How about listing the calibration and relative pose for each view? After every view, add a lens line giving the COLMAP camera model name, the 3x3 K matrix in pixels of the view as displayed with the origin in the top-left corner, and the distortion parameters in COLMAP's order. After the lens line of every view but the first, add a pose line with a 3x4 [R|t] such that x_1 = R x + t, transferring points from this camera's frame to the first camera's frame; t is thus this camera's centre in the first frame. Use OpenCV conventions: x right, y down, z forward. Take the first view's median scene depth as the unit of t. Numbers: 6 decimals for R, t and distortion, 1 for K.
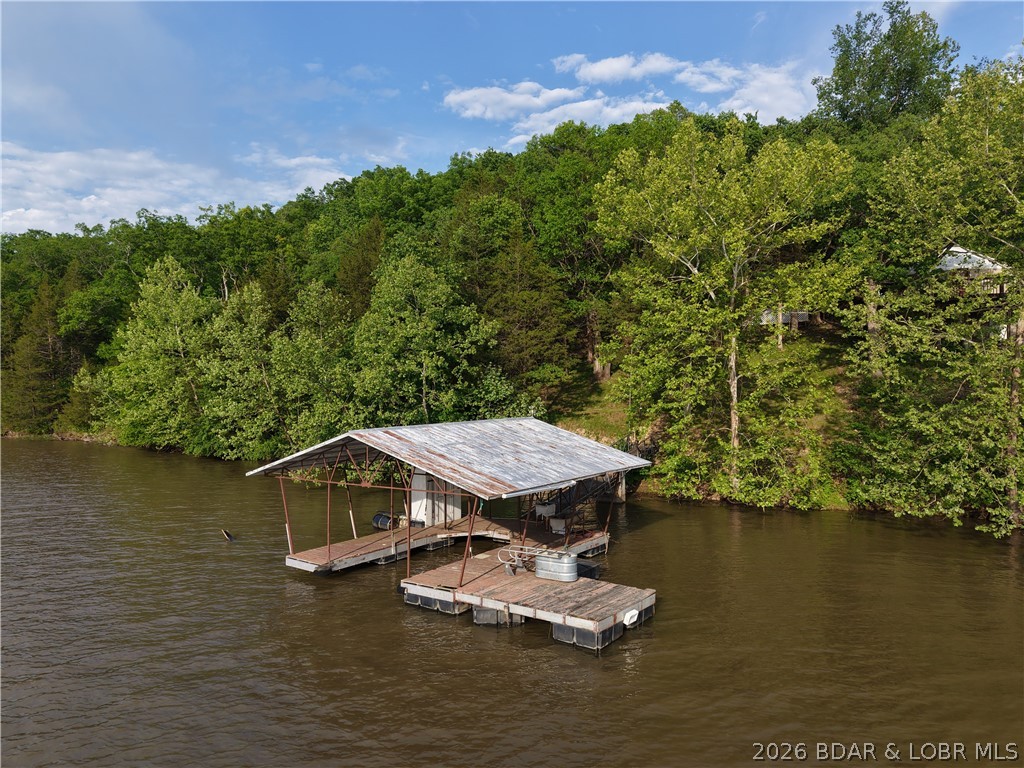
lens RADIAL K [[696.6, 0, 511.9], [0, 696.6, 385.2], [0, 0, 1]] dist [0.008522, -0.013749]
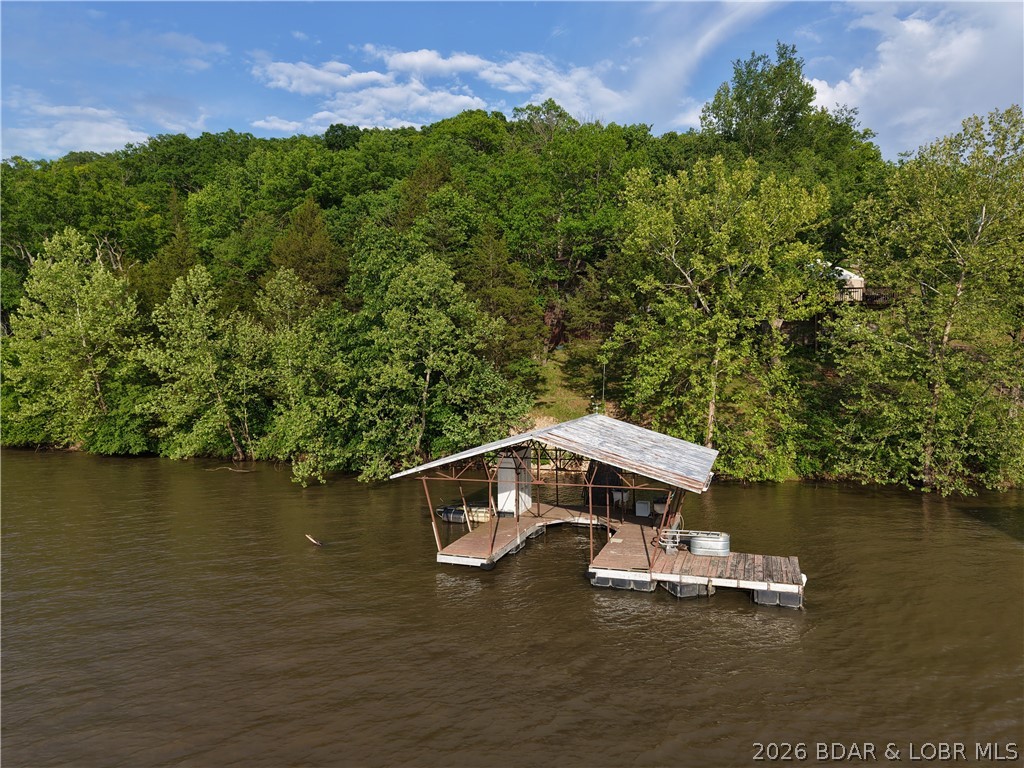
lens RADIAL K [[696.6, 0, 503.3], [0, 696.6, 388.4], [0, 0, 1]] dist [0.008522, -0.013749]
pose [[0.960102, -0.002629, 0.279638, -0.317946], [-0.002856, 0.999811, 0.019205, -0.006633], [-0.279635, -0.019237, 0.959914, 0.008262]]
